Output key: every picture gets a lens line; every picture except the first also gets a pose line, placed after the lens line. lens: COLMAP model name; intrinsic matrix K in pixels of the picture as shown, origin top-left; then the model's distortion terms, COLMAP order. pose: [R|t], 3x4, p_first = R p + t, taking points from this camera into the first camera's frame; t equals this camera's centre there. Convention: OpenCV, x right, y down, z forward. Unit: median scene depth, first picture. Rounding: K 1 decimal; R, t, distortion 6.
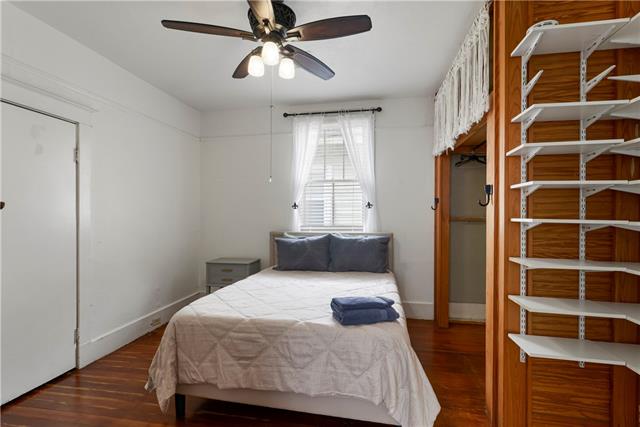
lens RADIAL K [[291.5, 0, 320.7], [0, 291.5, 216.5], [0, 0, 1]] dist [-0.021877, -0.000149]
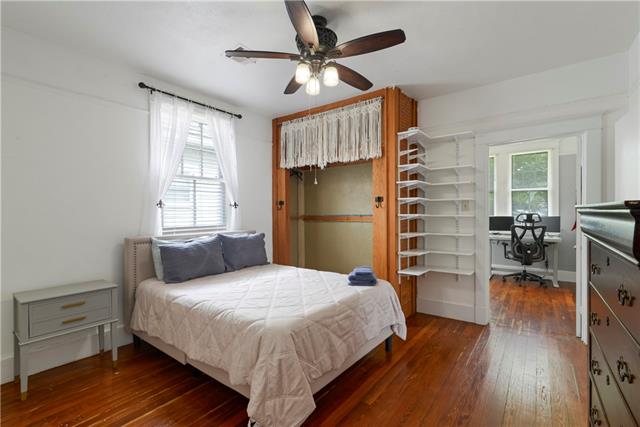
lens RADIAL K [[294.1, 0, 319.9], [0, 294.1, 209.7], [0, 0, 1]] dist [-0.000570, -0.000041]
pose [[0.460047, 0.003820, 0.887886, -0.683881], [0.012451, 0.999865, -0.010753, -0.006946], [-0.887807, 0.016002, 0.459937, 0.255472]]
